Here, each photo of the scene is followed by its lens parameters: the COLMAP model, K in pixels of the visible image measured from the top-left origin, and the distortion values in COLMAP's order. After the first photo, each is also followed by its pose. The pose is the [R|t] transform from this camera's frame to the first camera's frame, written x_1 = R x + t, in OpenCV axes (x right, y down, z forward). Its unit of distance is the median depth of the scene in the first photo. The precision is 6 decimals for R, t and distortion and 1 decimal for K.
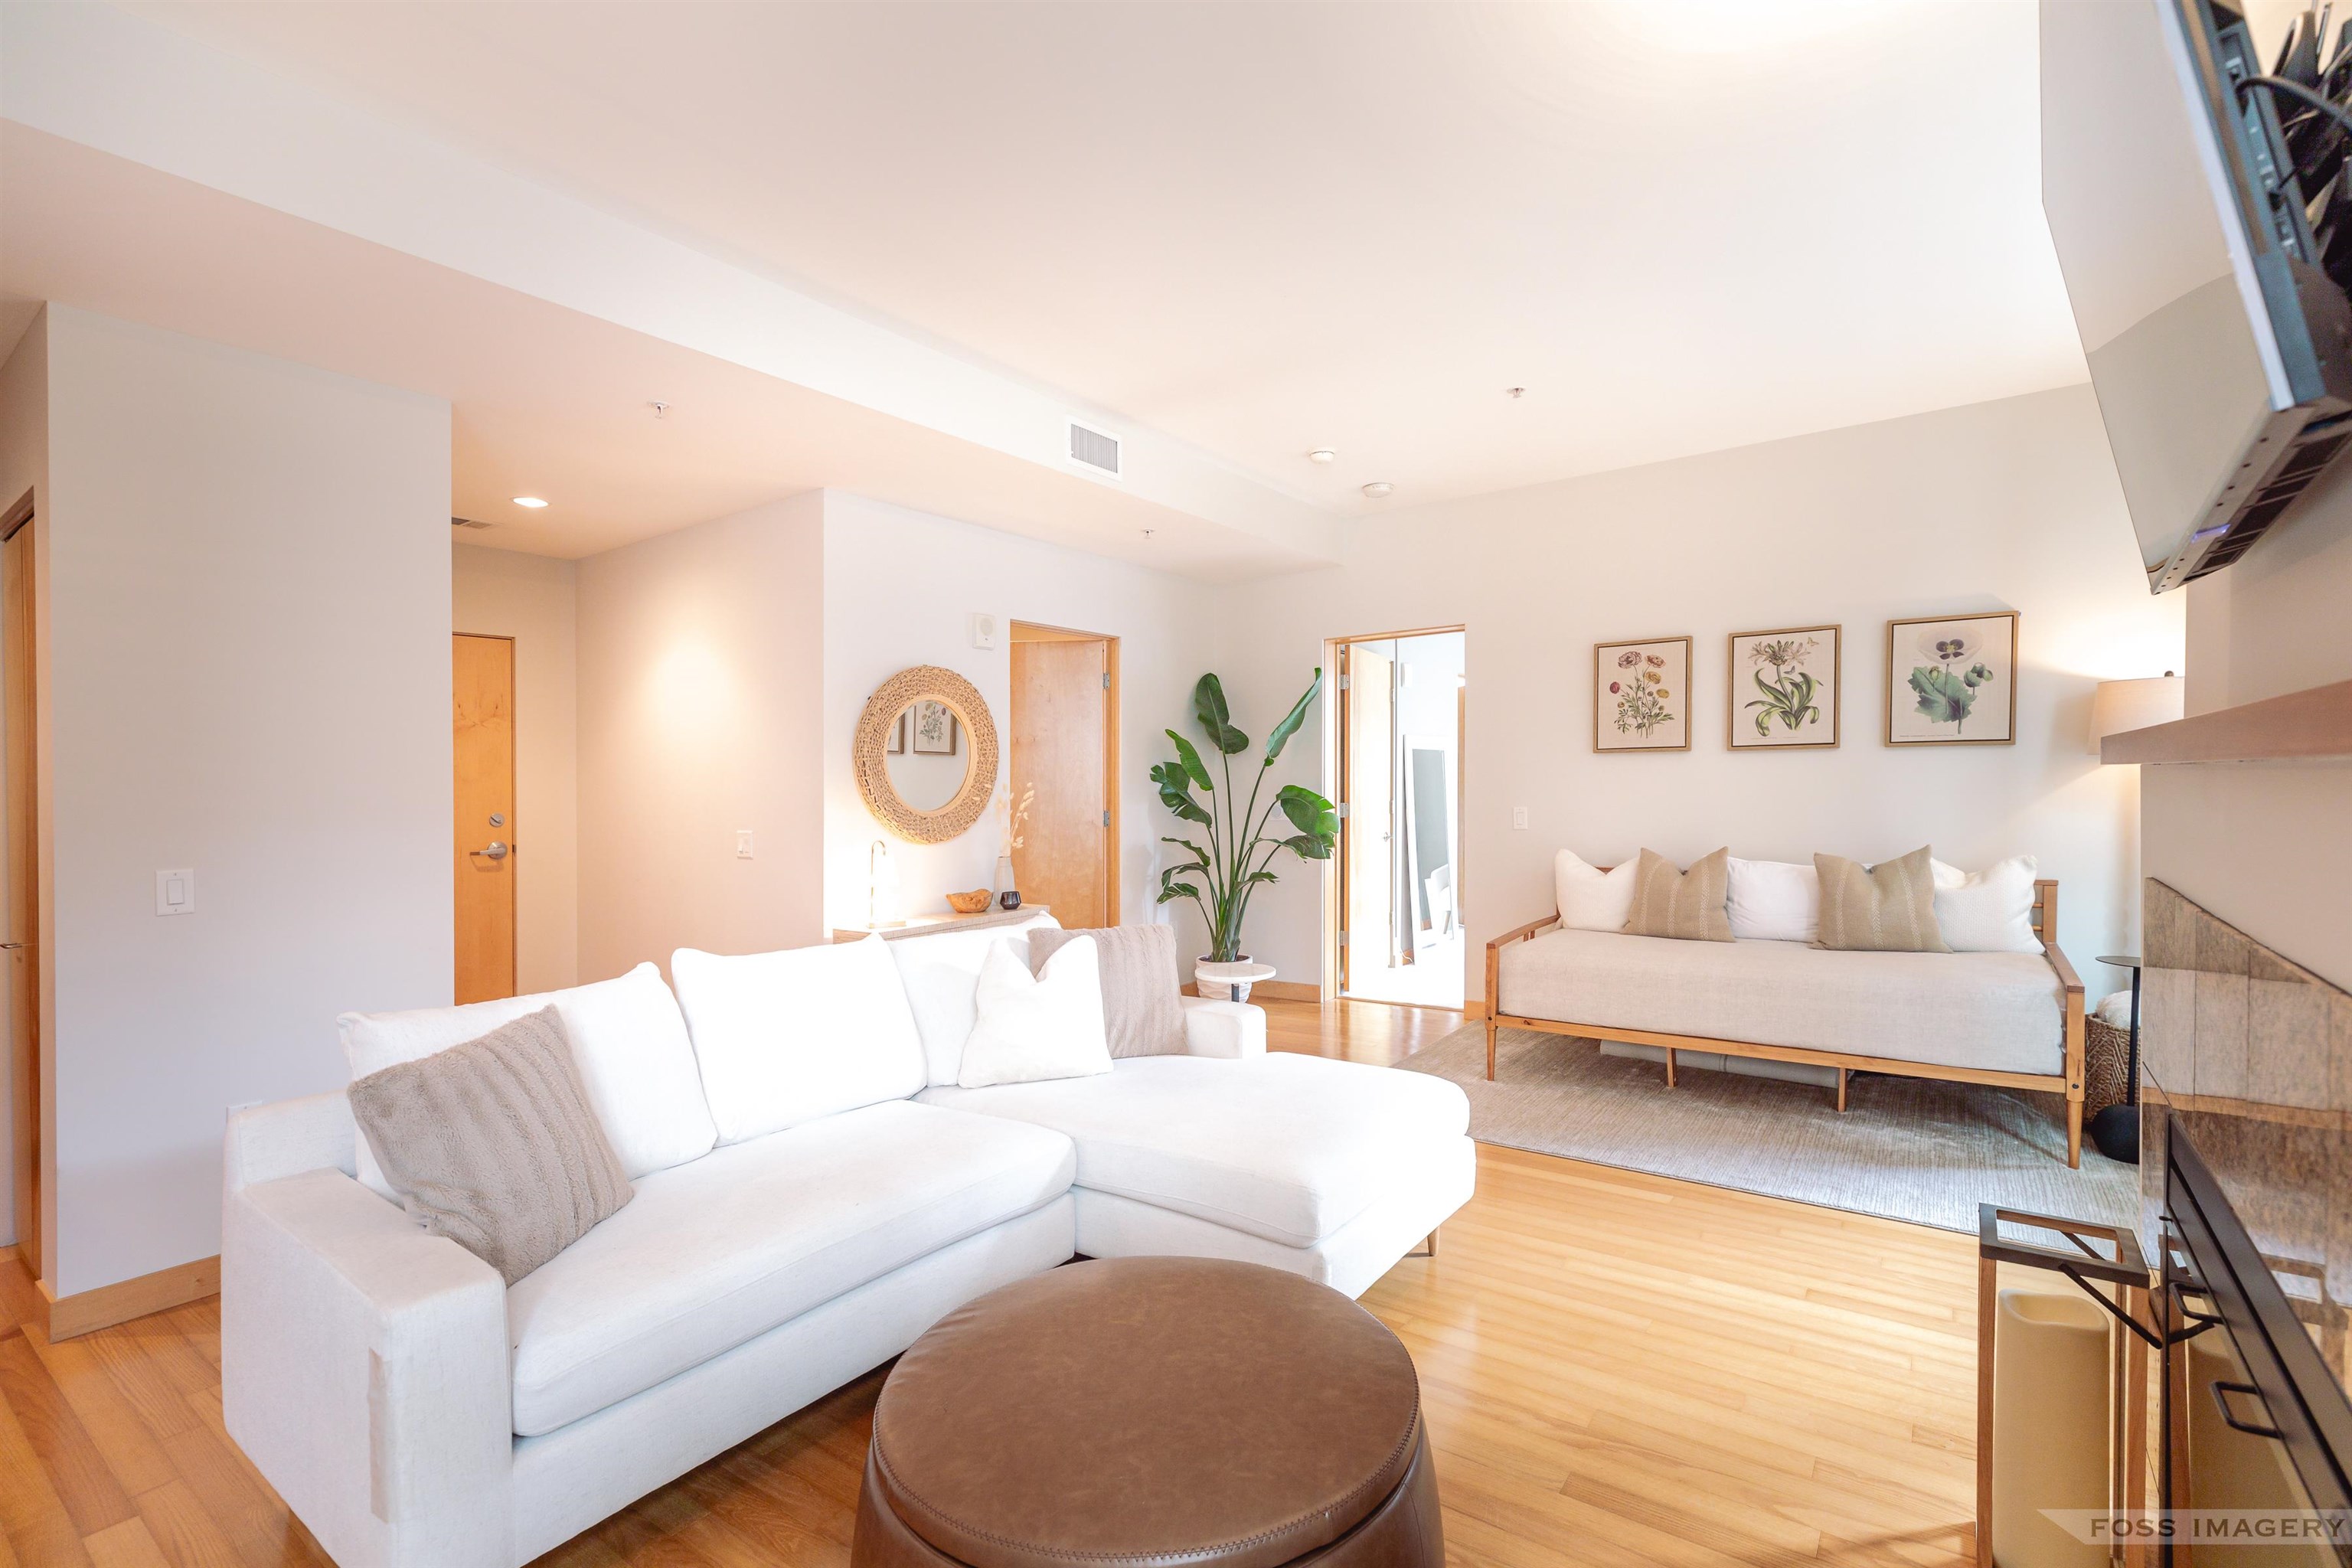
lens RADIAL K [[1072.0, 0, 1190.4], [0, 1072.0, 763.7], [0, 0, 1]] dist [0.001780, -0.000065]
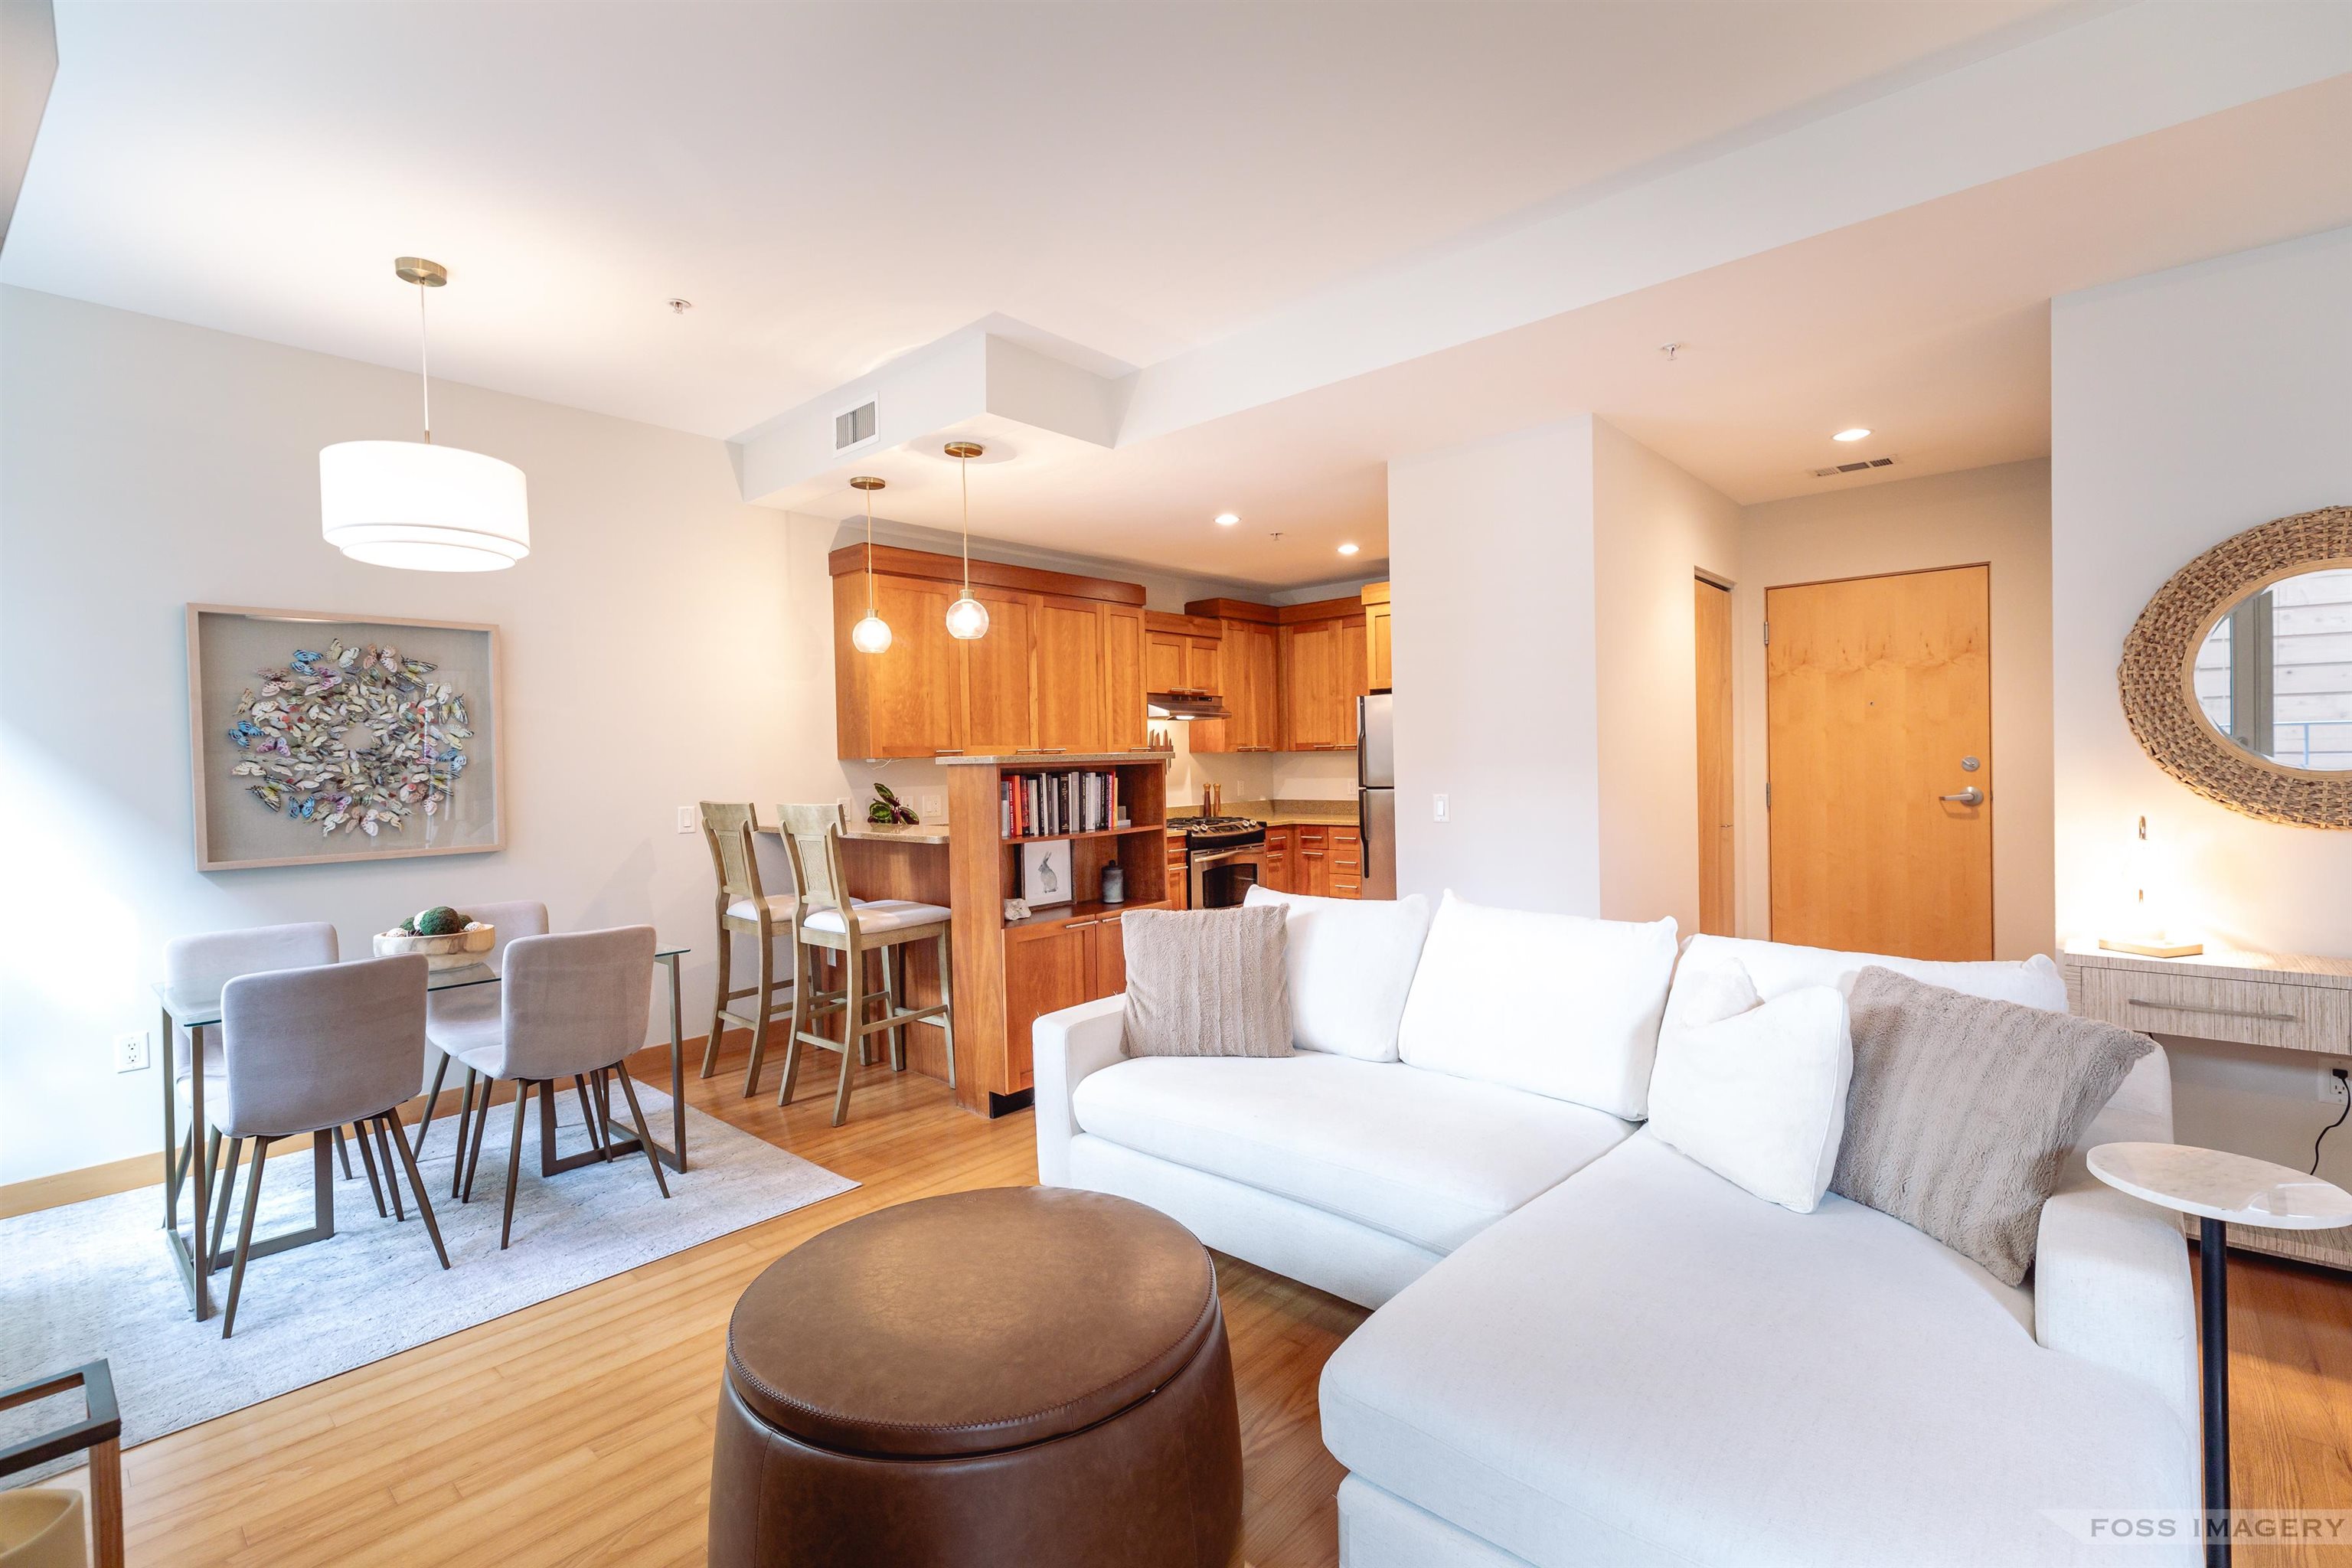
lens RADIAL K [[1052.2, 0, 1186.9], [0, 1052.2, 756.6], [0, 0, 1]] dist [0.000837, 0.000319]
pose [[-0.109139, 0.020946, -0.993806, 0.339493], [0.042012, 0.998982, 0.016442, 0.002391], [0.993138, -0.039958, -0.109908, 0.450875]]
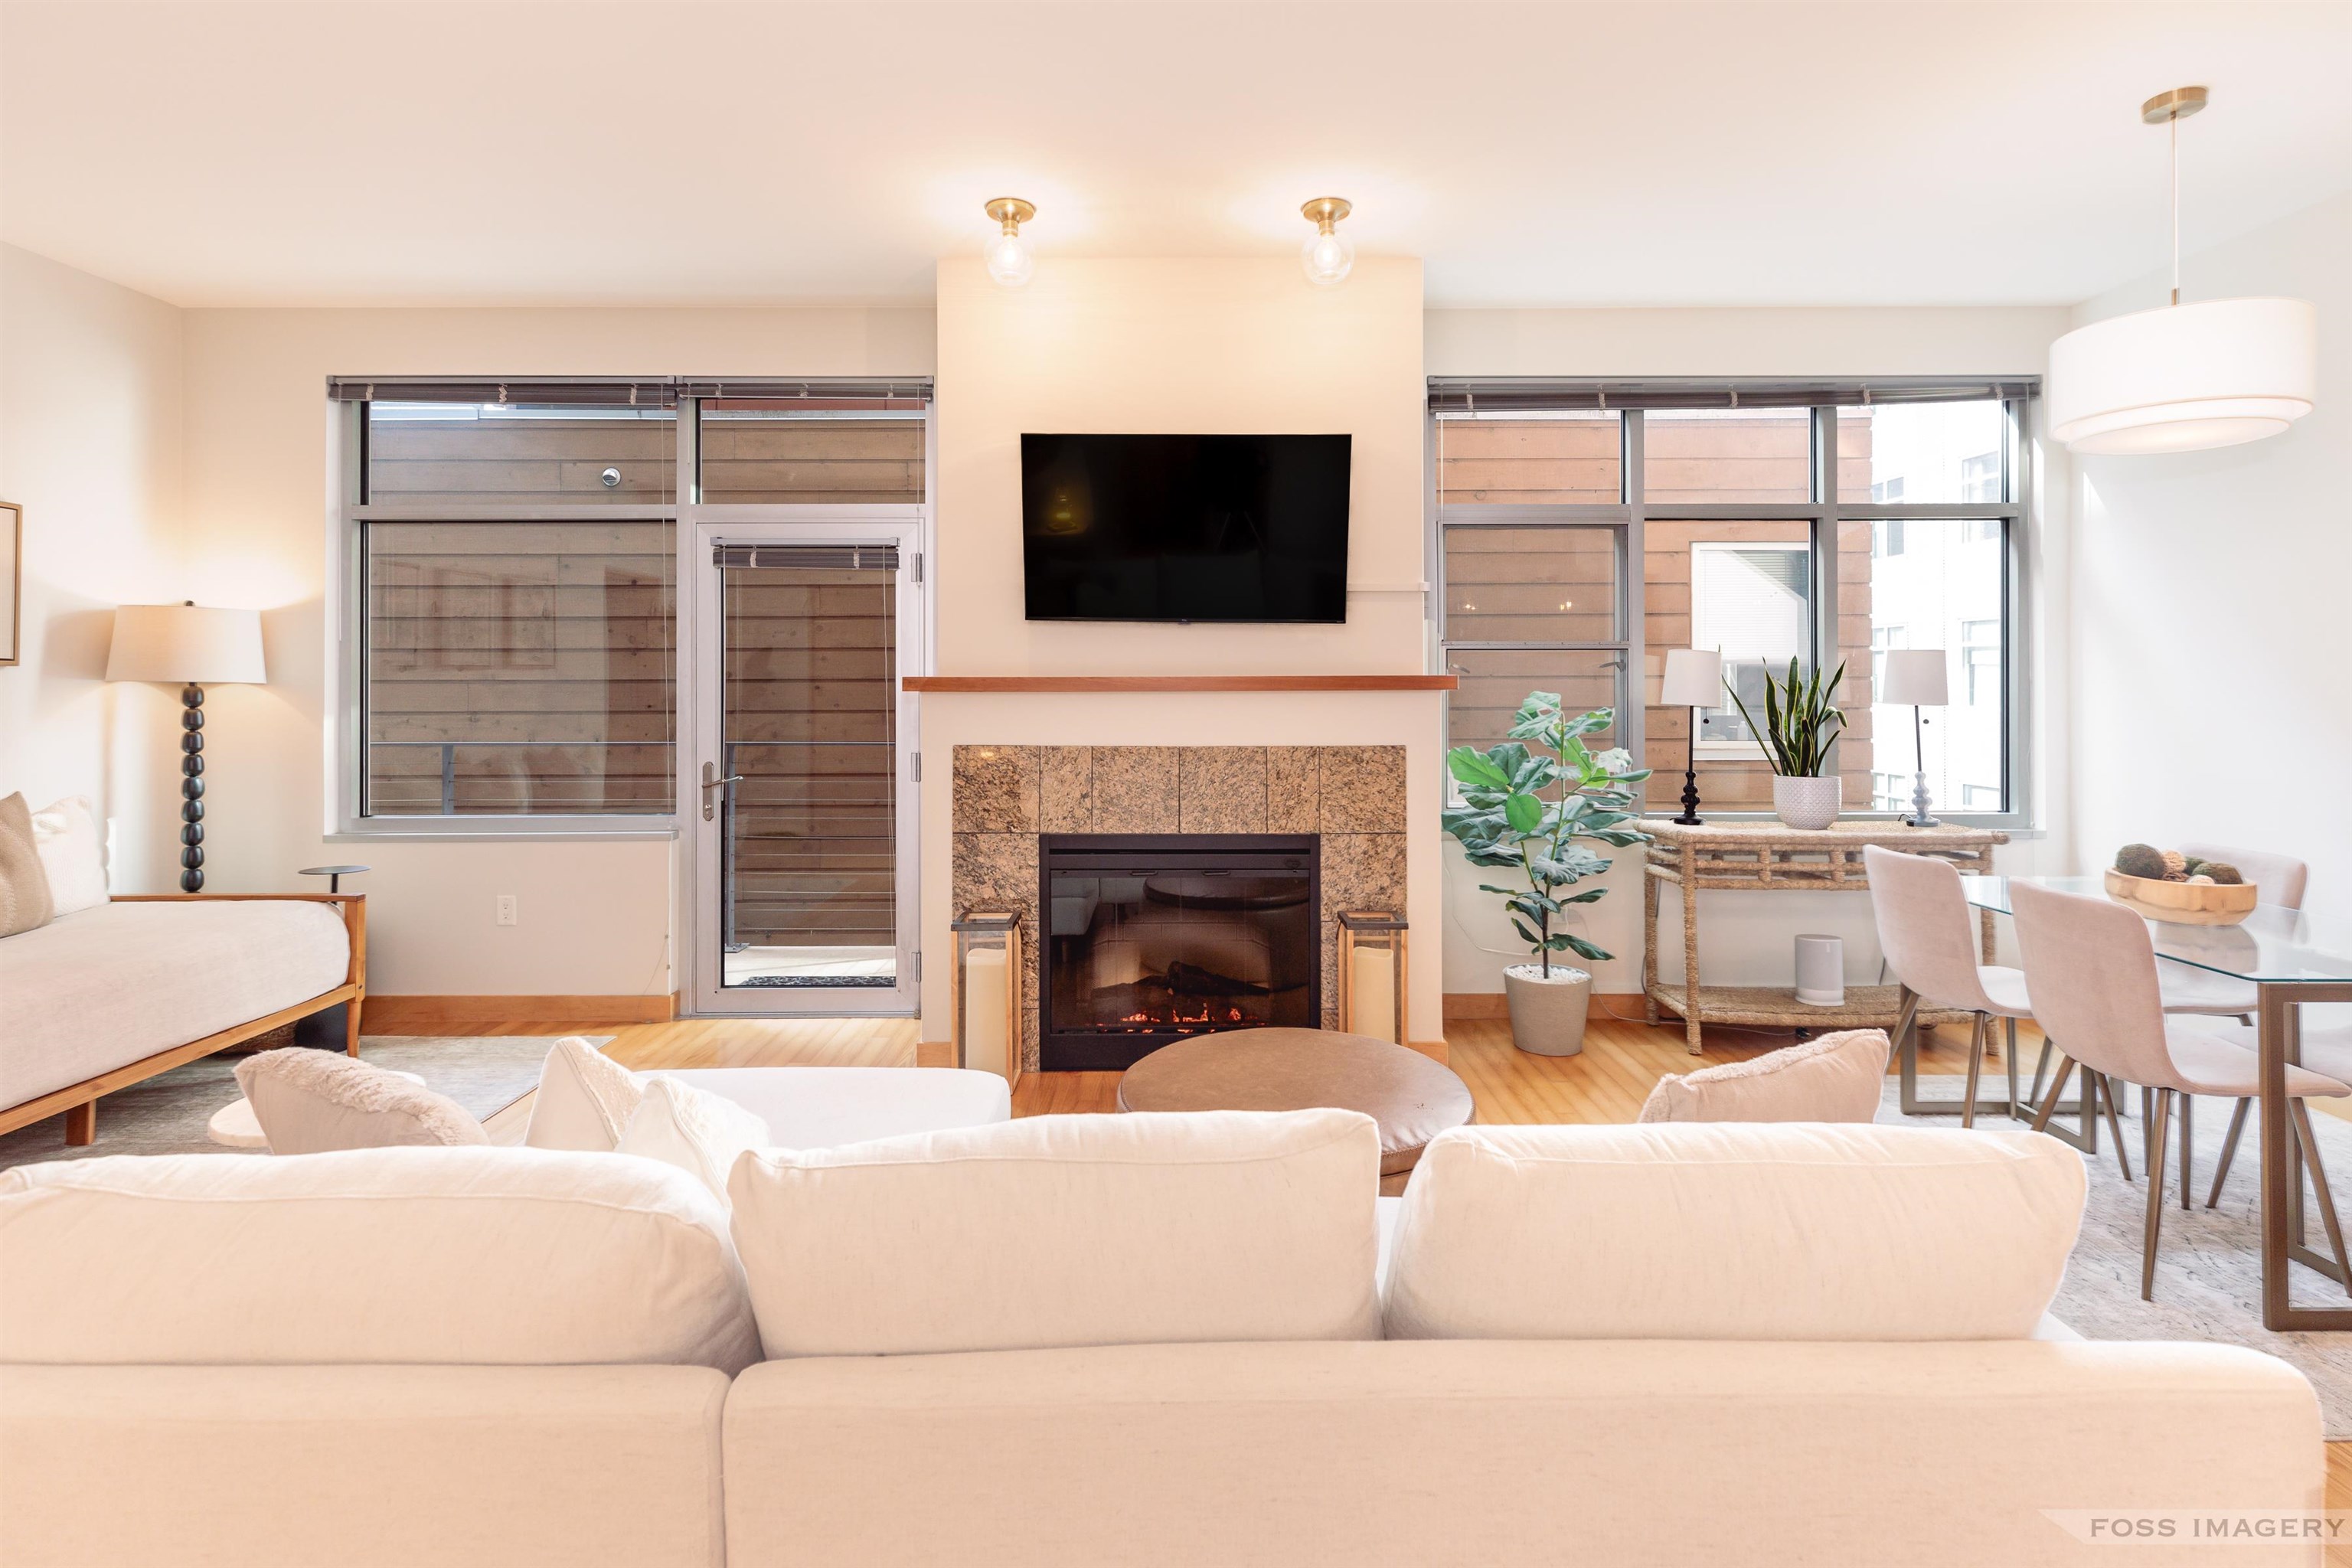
lens RADIAL K [[1104.3, 0, 1182.3], [0, 1104.3, 692.6], [0, 0, 1]] dist [0.003025, 0.000313]
pose [[-0.587465, 0.013926, 0.809130, -0.399886], [-0.000802, 0.999841, -0.017791, 0.014933], [-0.809249, -0.011101, -0.587361, 0.680432]]
